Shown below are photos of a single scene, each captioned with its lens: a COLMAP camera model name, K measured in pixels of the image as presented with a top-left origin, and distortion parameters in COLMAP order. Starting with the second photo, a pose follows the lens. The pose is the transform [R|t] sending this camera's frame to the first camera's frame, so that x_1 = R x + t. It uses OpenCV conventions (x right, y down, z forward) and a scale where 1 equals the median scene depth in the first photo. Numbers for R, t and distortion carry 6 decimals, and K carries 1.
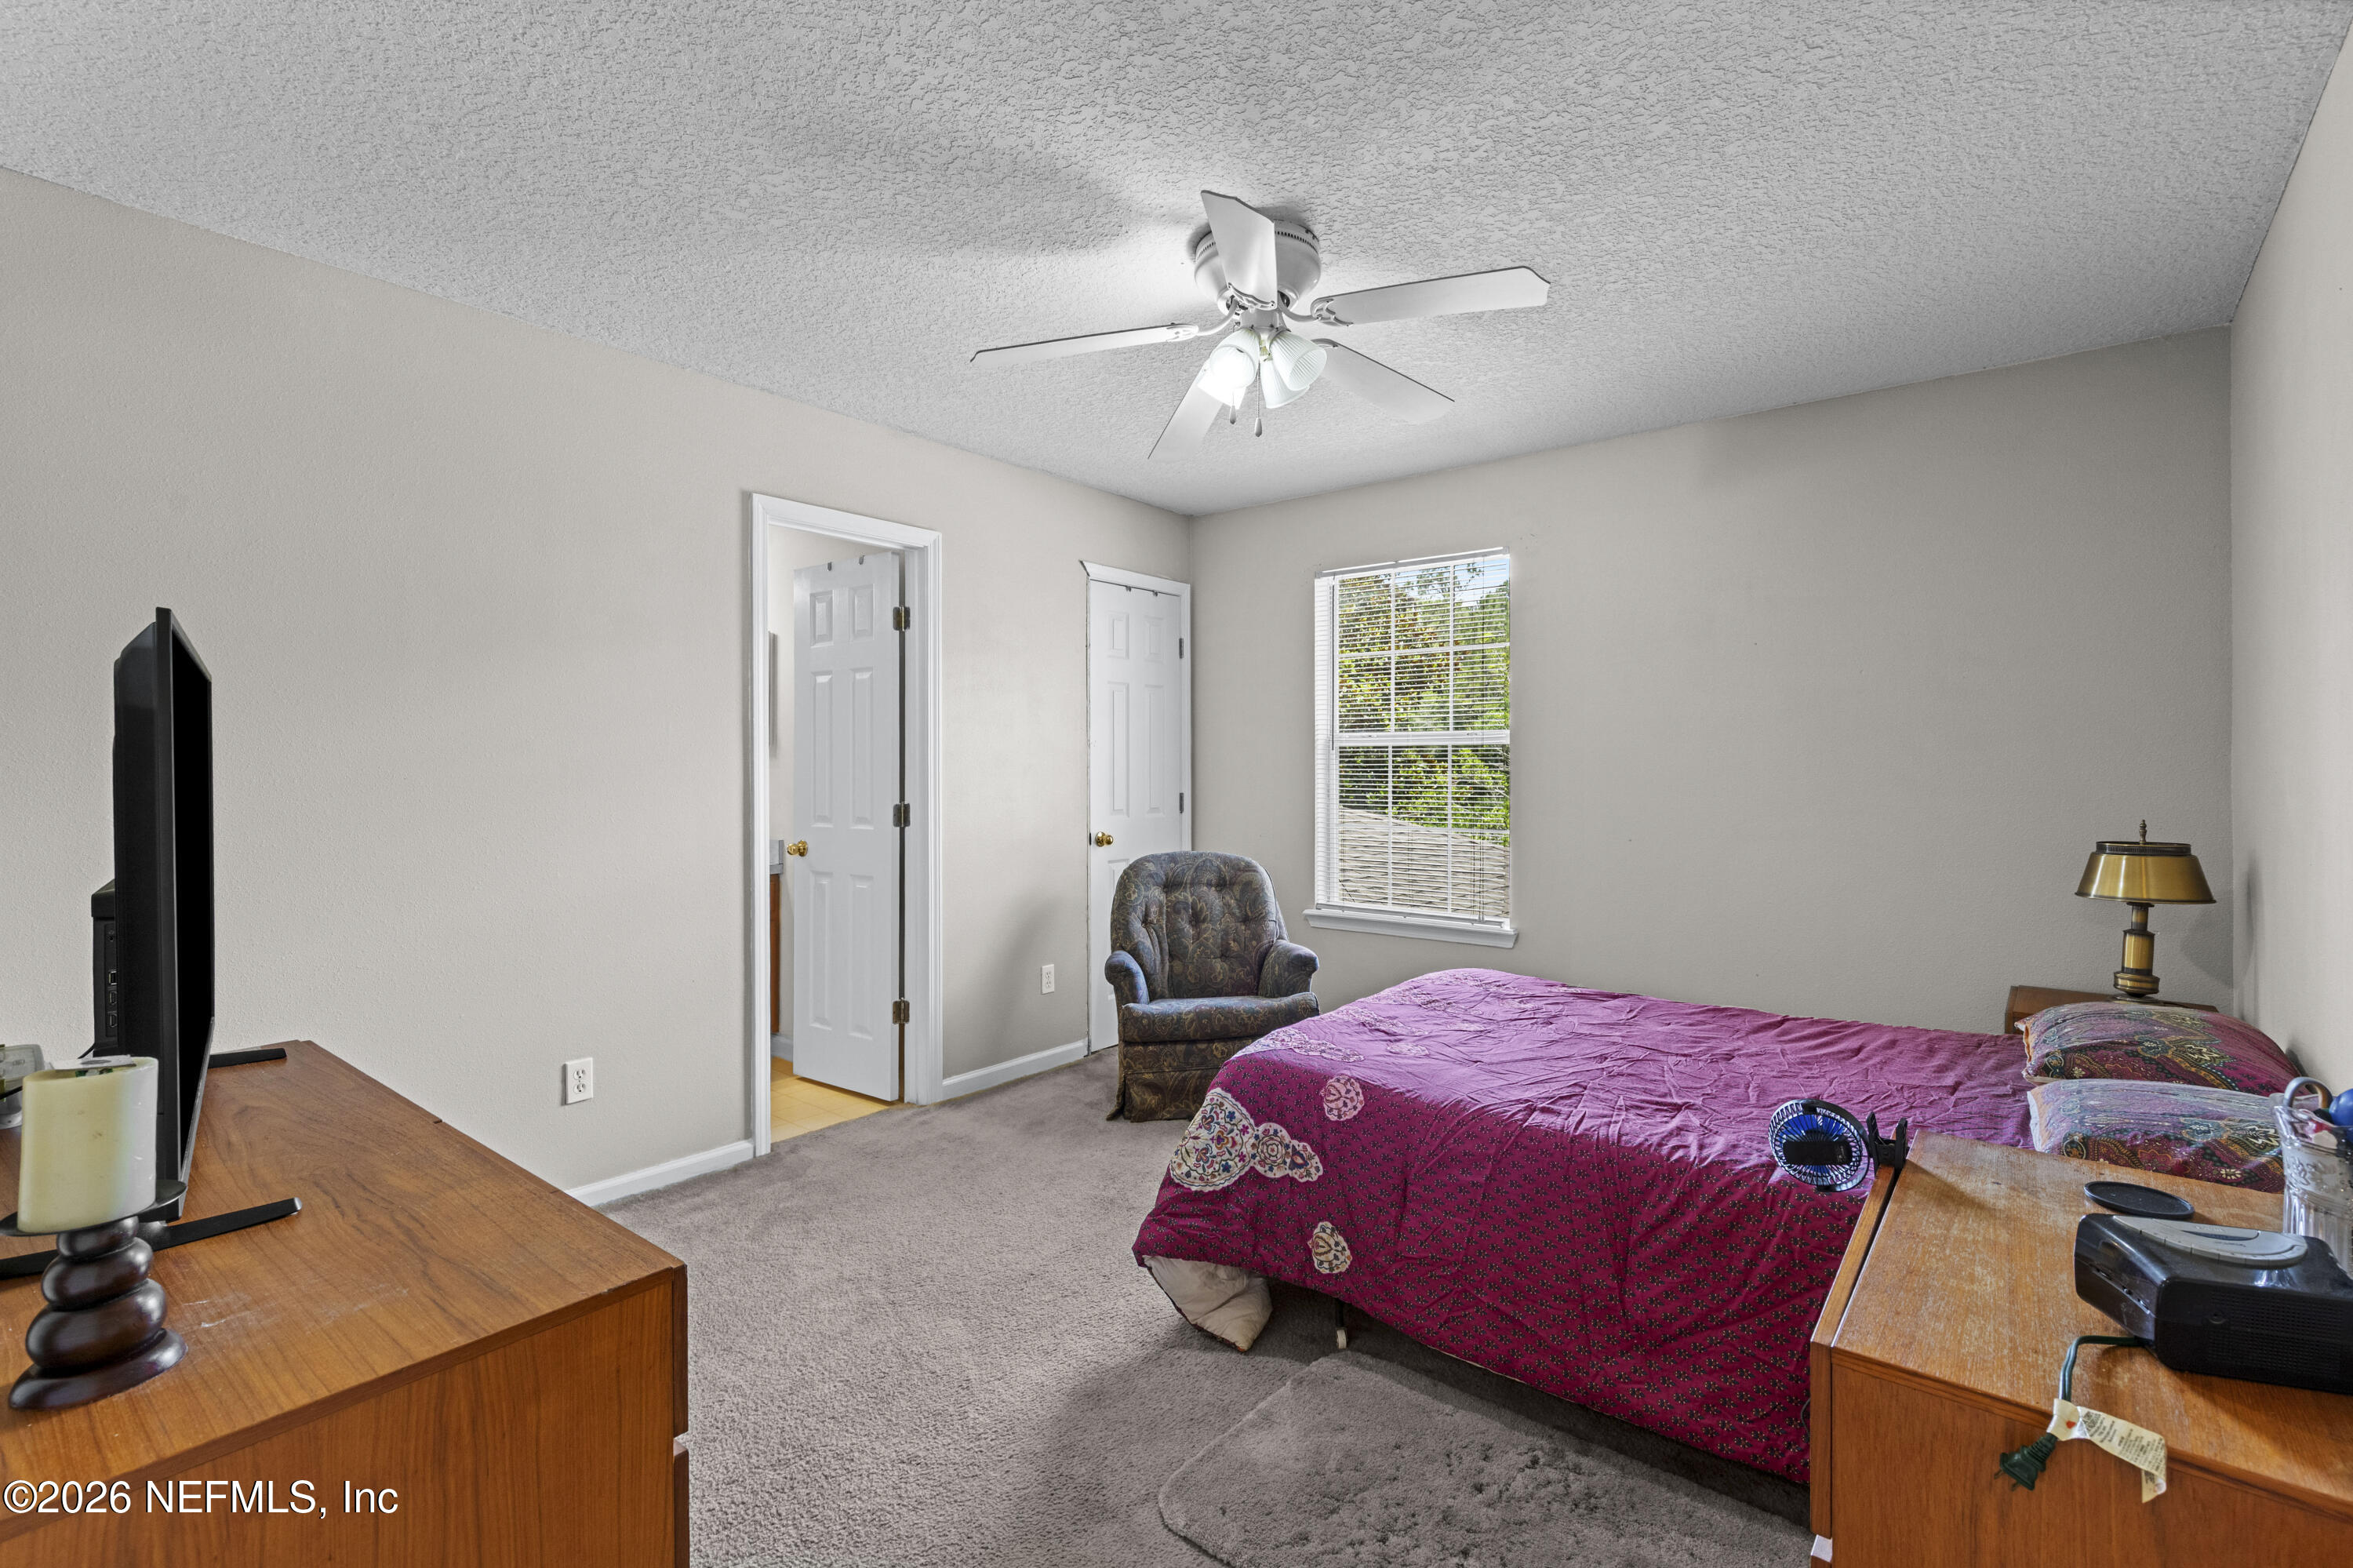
lens RADIAL K [[1074.2, 0, 1163.2], [0, 1074.2, 767.8], [0, 0, 1]] dist [0.003118, -0.001038]
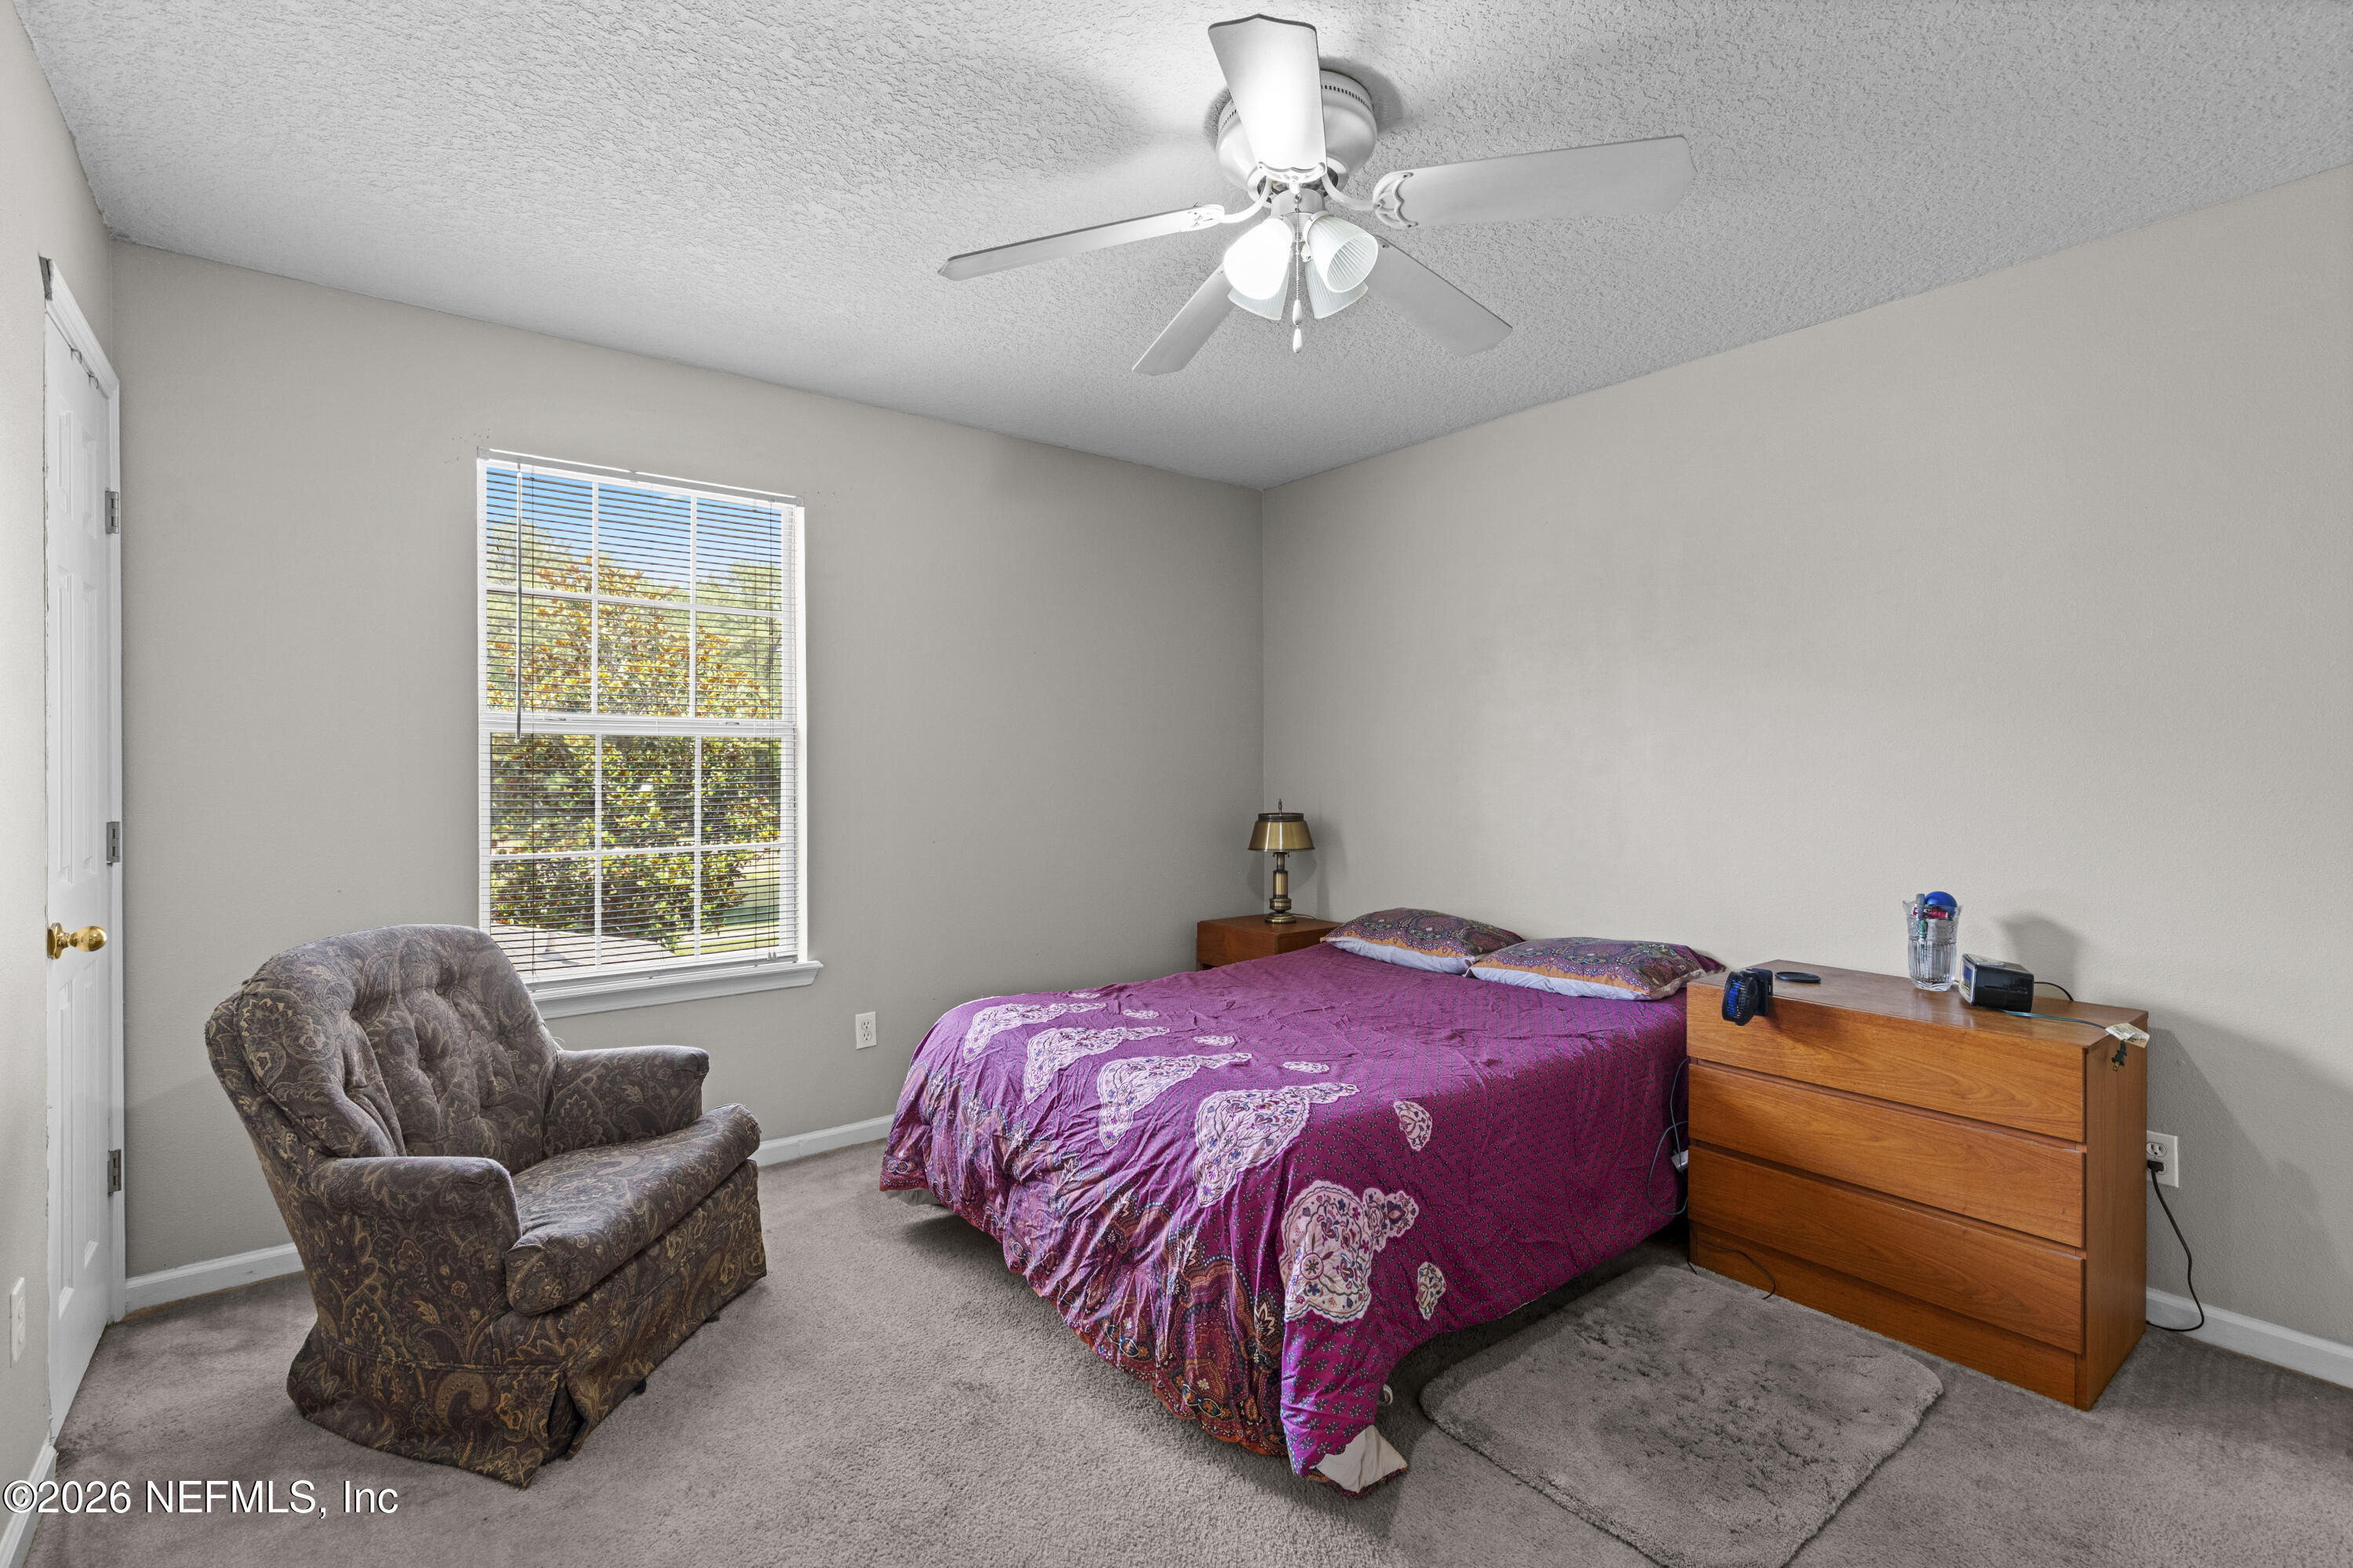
lens RADIAL K [[1074.2, 0, 1176.9], [0, 1074.2, 776.1], [0, 0, 1]] dist [0.003118, -0.001038]
pose [[0.208679, -0.010711, 0.977925, -0.508394], [0.003746, 0.999941, 0.010153, -0.000556], [-0.977977, 0.001544, 0.208707, 0.660512]]
